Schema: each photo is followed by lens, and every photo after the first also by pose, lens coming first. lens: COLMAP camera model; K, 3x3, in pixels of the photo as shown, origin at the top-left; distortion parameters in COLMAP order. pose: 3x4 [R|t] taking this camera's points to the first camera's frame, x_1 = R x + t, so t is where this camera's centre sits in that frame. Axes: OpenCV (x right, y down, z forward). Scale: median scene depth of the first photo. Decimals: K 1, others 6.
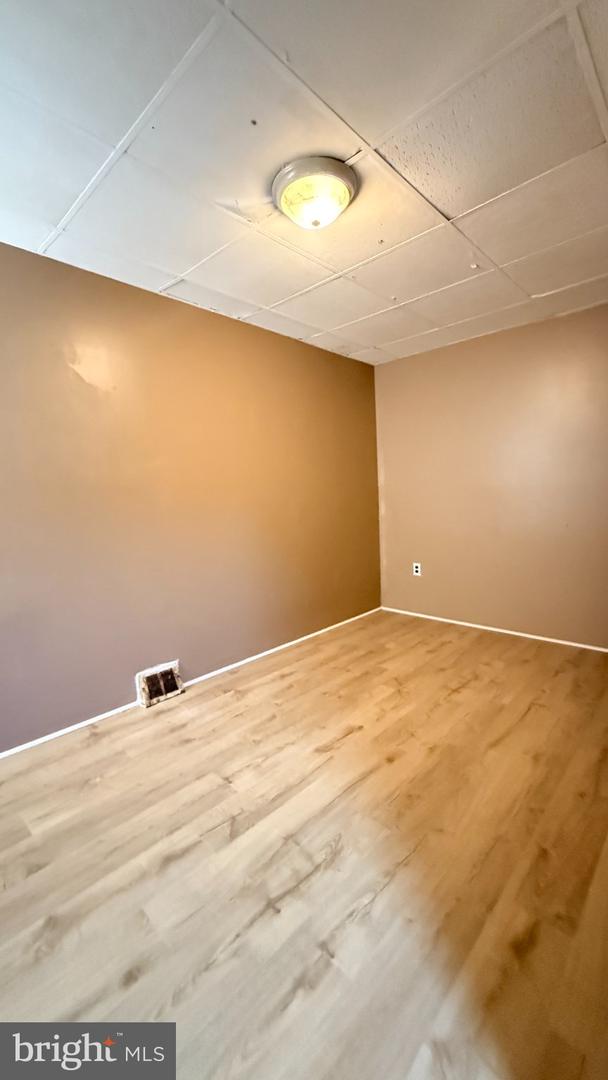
lens RADIAL K [[436.1, 0, 304.8], [0, 436.1, 542.0], [0, 0, 1]] dist [-0.001351, -0.000101]
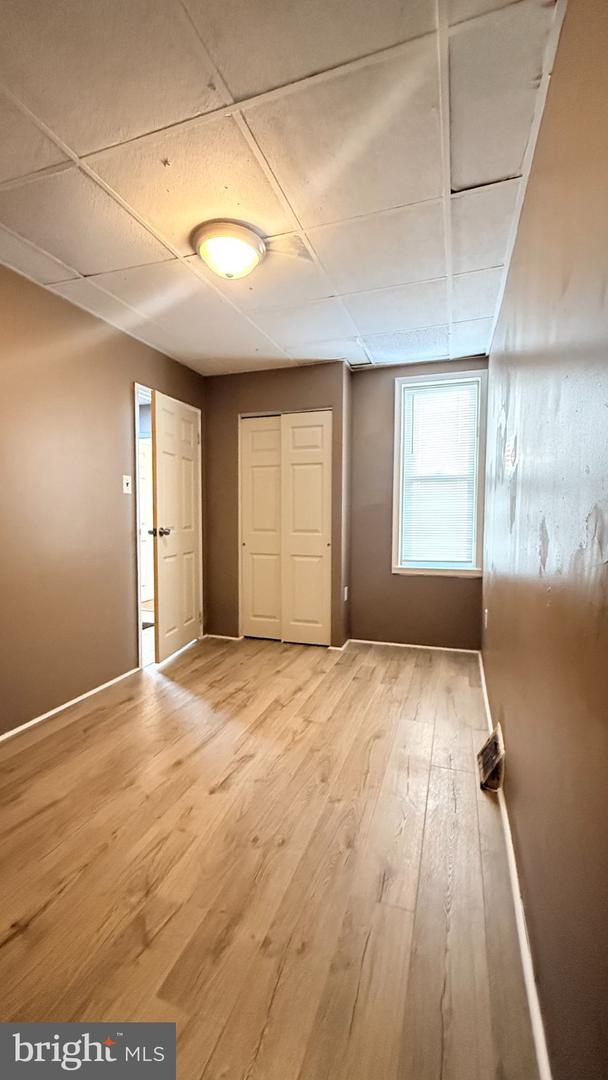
lens RADIAL K [[436.1, 0, 304.8], [0, 436.1, 542.0], [0, 0, 1]] dist [-0.001351, -0.000101]
pose [[-0.913437, 0.058321, -0.402779, 0.320128], [-0.017087, 0.983311, 0.181130, -0.213396], [0.406620, 0.172333, -0.897196, 2.032865]]
